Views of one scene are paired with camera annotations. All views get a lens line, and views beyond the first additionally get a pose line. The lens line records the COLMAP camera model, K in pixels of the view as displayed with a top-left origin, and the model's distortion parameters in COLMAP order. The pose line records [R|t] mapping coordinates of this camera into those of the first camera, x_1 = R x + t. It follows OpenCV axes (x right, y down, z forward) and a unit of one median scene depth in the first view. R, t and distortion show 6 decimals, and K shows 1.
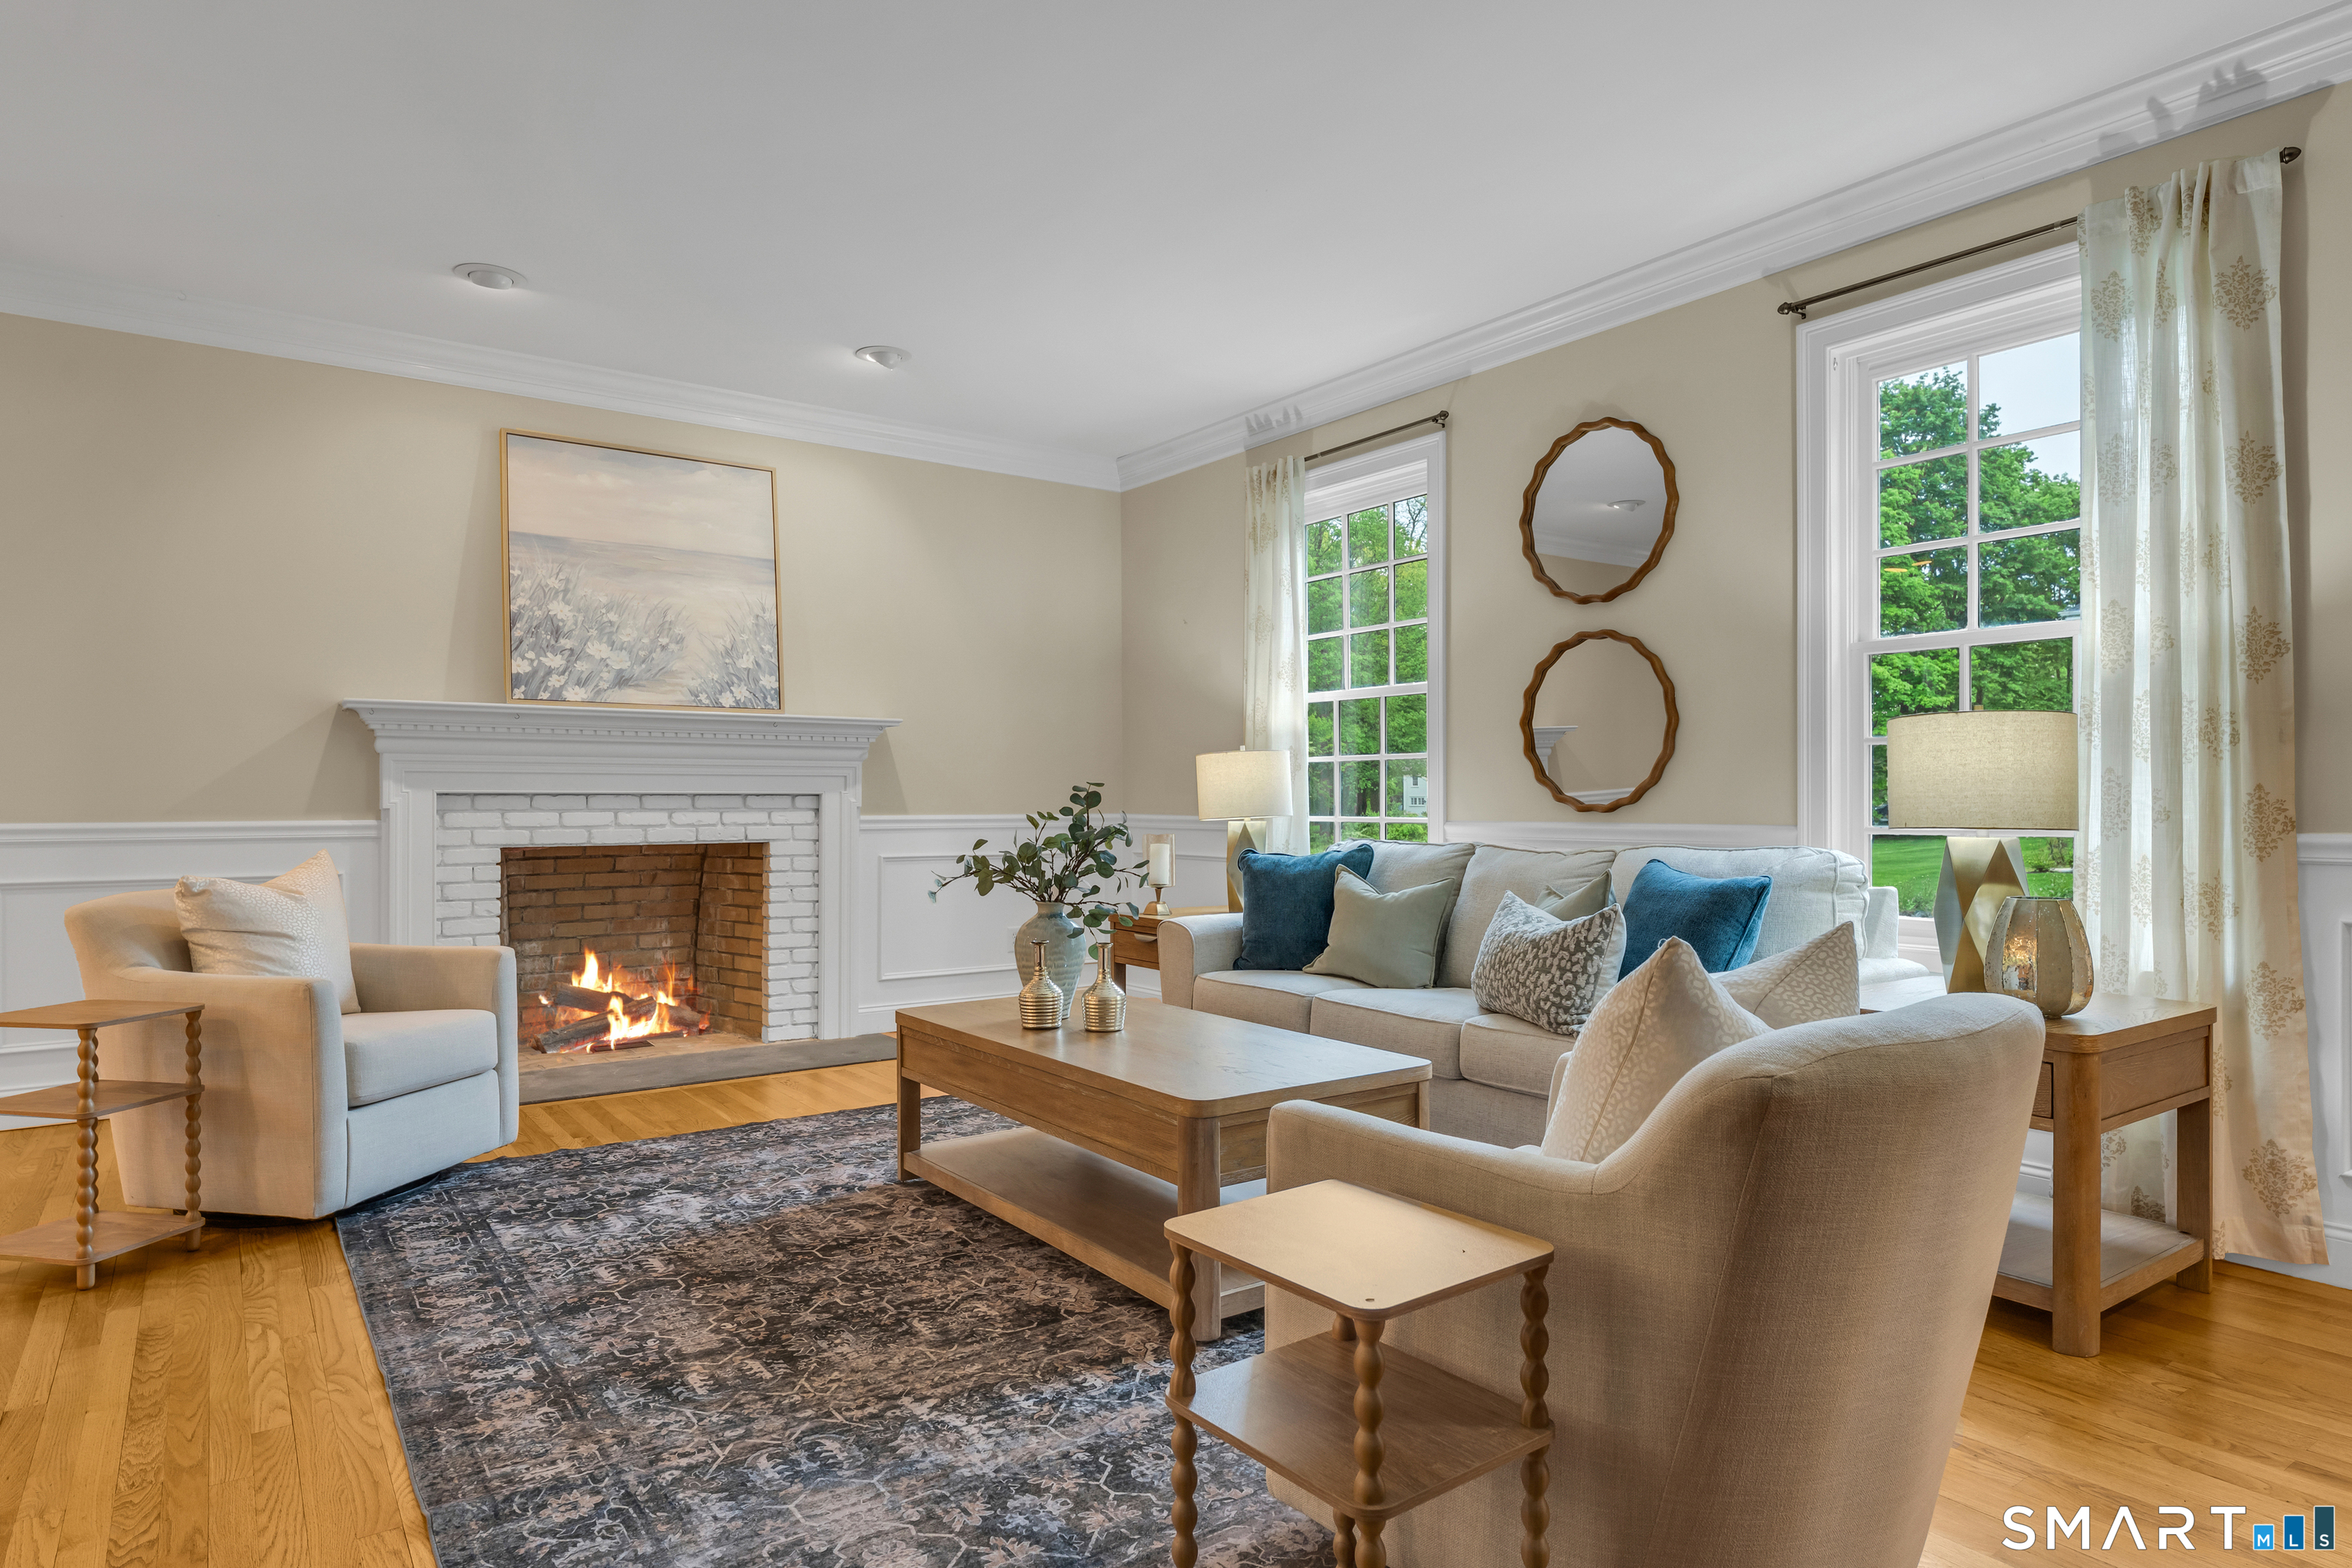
lens RADIAL K [[1336.7, 0, 1179.1], [0, 1336.7, 802.6], [0, 0, 1]] dist [-0.000823, -0.000518]
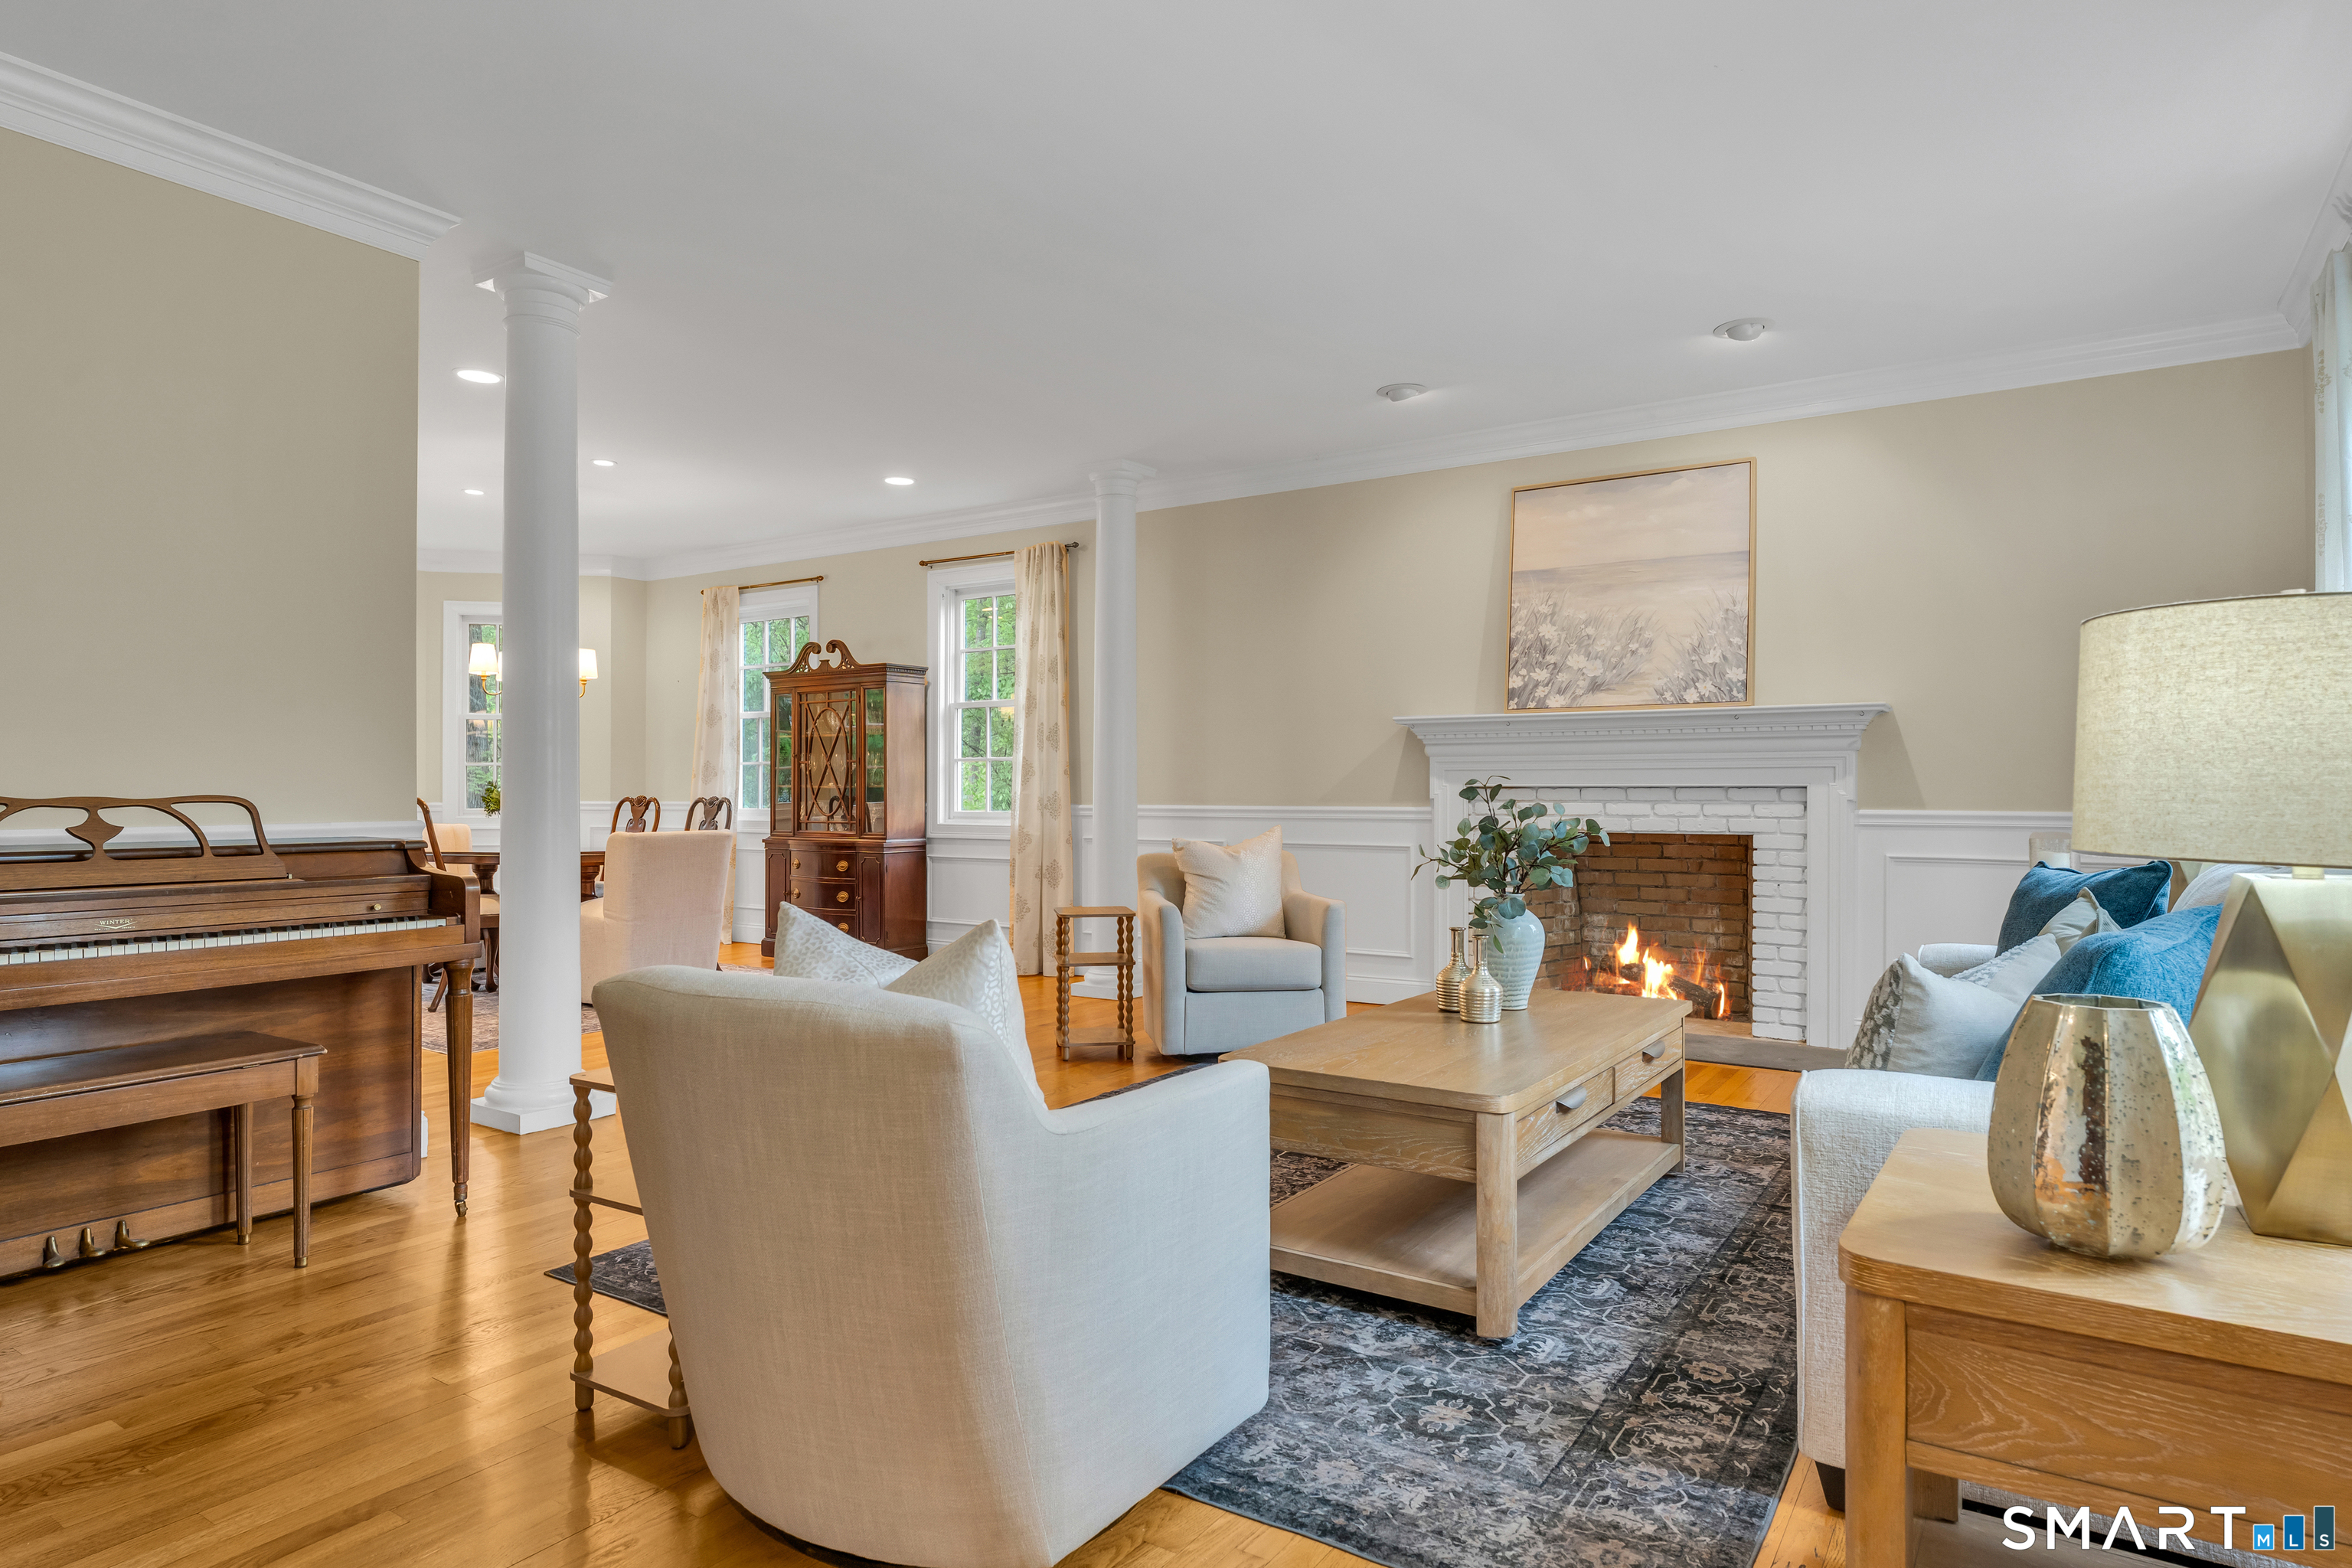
lens RADIAL K [[1334.0, 0, 1176.0], [0, 1334.0, 784.0], [0, 0, 1]] dist [-0.002920, -0.000380]
pose [[0.348660, -0.003934, -0.937241, 0.530581], [-0.002483, 0.999984, -0.005121, -0.002321], [0.937246, 0.004112, 0.348644, 0.285512]]
